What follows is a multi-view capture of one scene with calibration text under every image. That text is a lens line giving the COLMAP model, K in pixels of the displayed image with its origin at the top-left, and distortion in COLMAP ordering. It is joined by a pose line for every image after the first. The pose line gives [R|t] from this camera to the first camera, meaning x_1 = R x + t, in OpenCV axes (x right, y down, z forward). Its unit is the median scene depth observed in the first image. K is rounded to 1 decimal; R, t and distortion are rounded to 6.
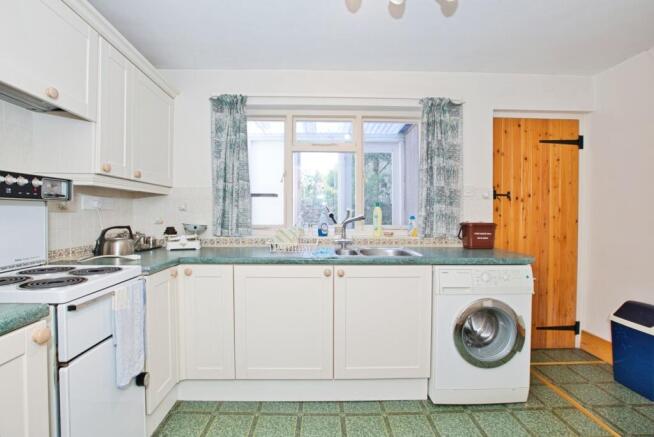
lens RADIAL K [[309.8, 0, 322.4], [0, 309.8, 213.3], [0, 0, 1]] dist [-0.003860, 0.007538]
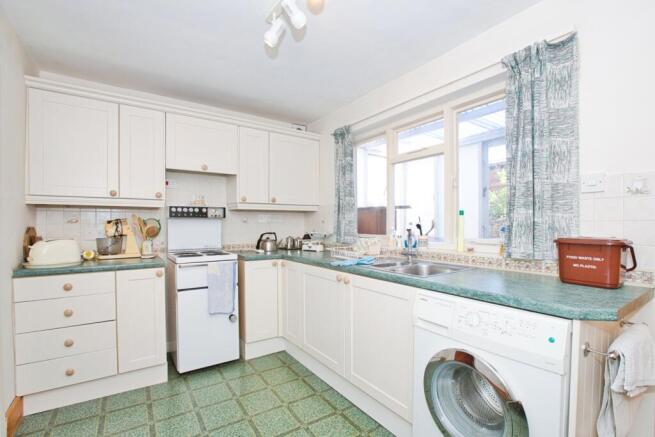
lens RADIAL K [[307.6, 0, 326.1], [0, 307.6, 223.9], [0, 0, 1]] dist [-0.001317, 0.000134]
pose [[0.542234, -0.006311, -0.840204, 0.699214], [0.003107, 0.999980, -0.005506, 0.004692], [0.840222, 0.000375, 0.542243, 0.287931]]
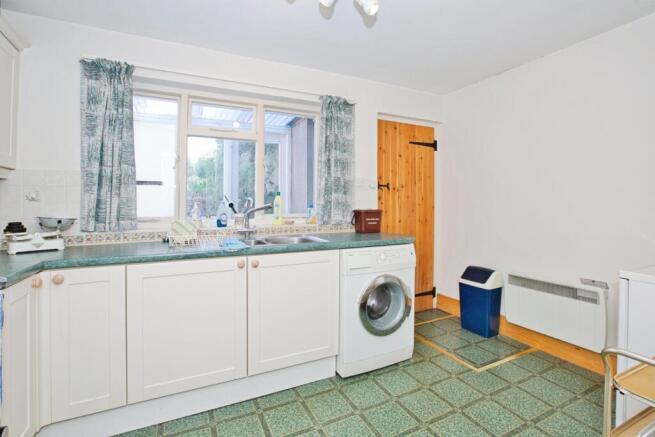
lens RADIAL K [[309.8, 0, 325.3], [0, 309.8, 196.5], [0, 0, 1]] dist [0.002103, 0.001207]
pose [[0.917378, -0.000626, 0.398017, -0.097444], [0.010468, 0.999691, -0.022556, 0.006051], [-0.397880, 0.024858, 0.917101, 0.015038]]
